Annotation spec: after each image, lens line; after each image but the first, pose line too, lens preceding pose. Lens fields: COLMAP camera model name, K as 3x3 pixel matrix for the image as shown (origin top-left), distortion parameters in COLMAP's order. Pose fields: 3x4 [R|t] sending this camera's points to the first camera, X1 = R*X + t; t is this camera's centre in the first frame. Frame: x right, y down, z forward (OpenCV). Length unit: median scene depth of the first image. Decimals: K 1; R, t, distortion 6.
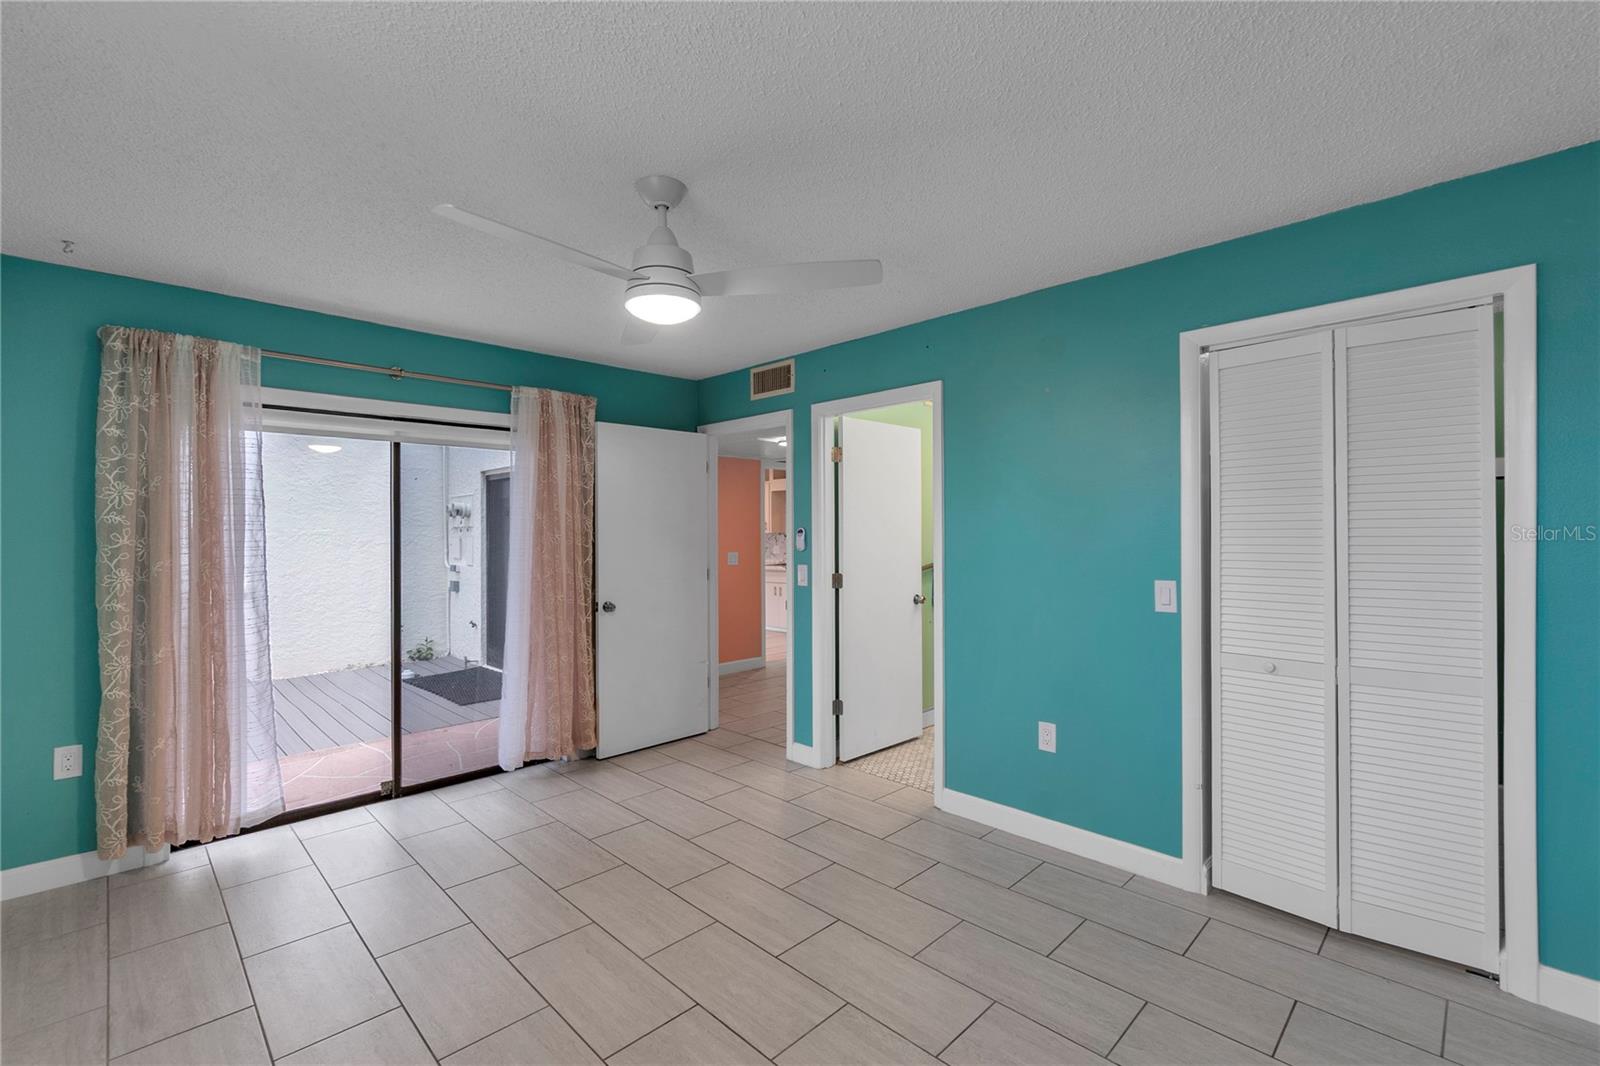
lens RADIAL K [[701.5, 0, 798.4], [0, 701.5, 533.0], [0, 0, 1]] dist [-0.003124, 0.000507]
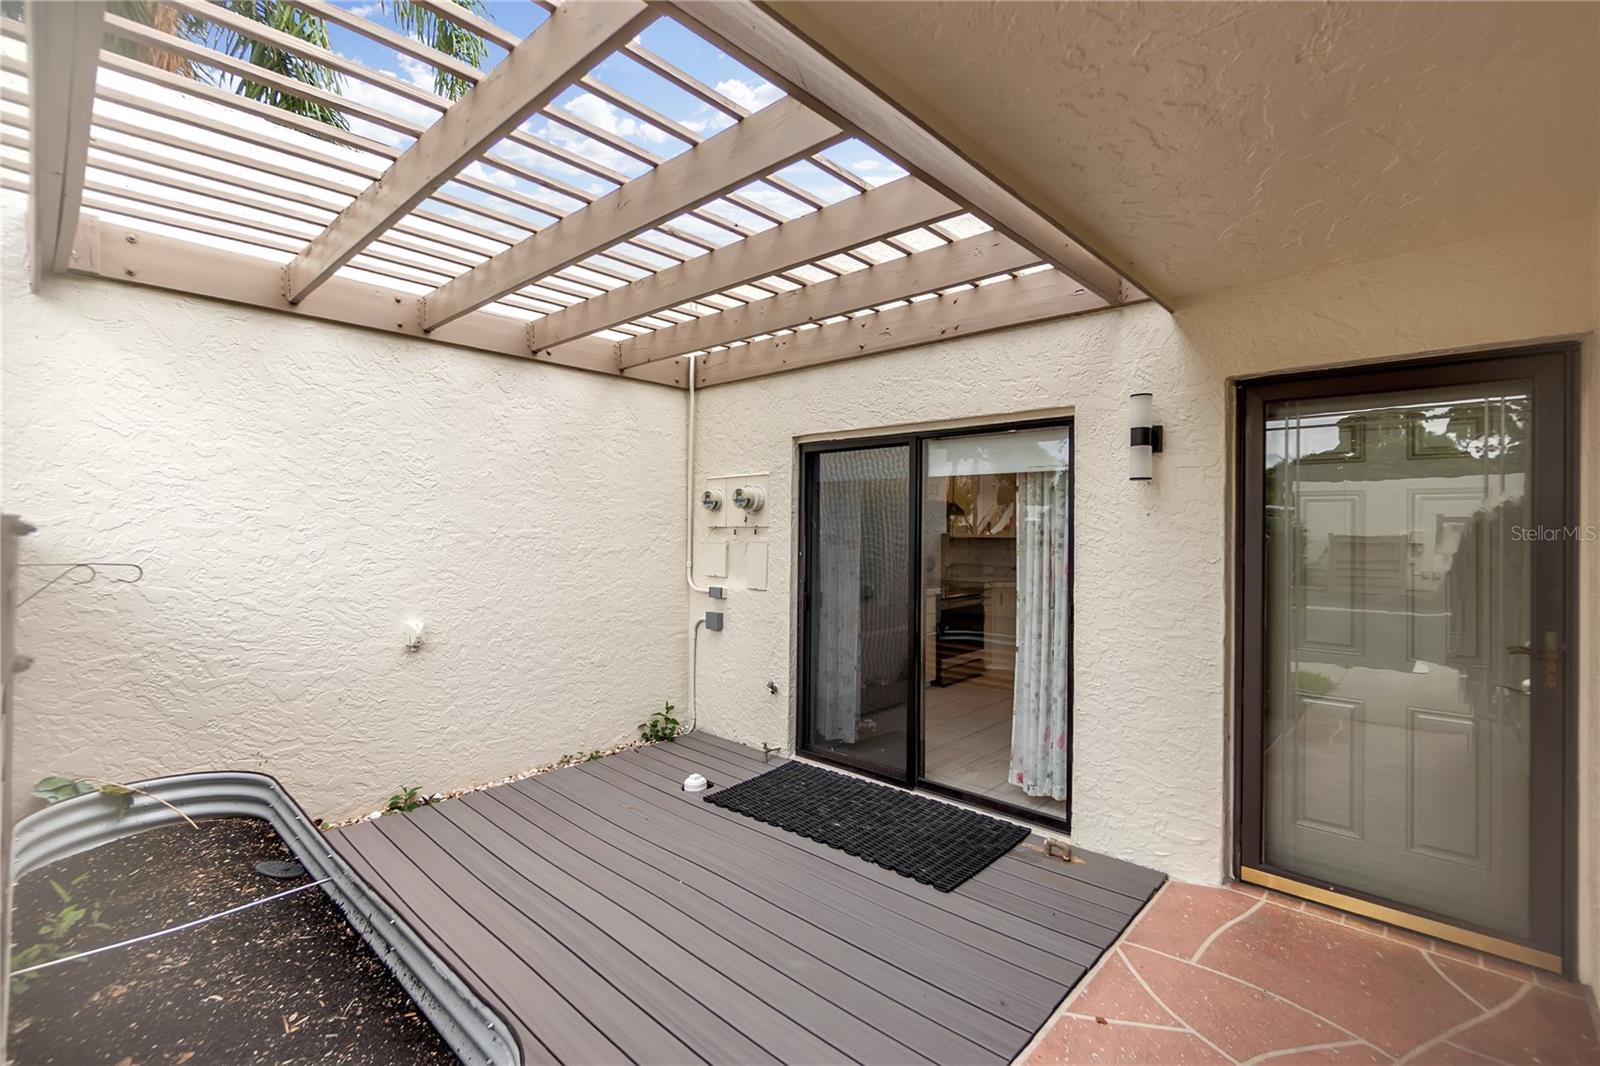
lens RADIAL K [[708.6, 0, 802.0], [0, 708.6, 528.3], [0, 0, 1]] dist [0.000231, 0.000002]
pose [[0.998904, 0.015419, 0.044204, -0.466869], [-0.015331, 0.999880, -0.002330, -0.007038], [-0.044234, 0.001650, 0.999020, 0.386123]]
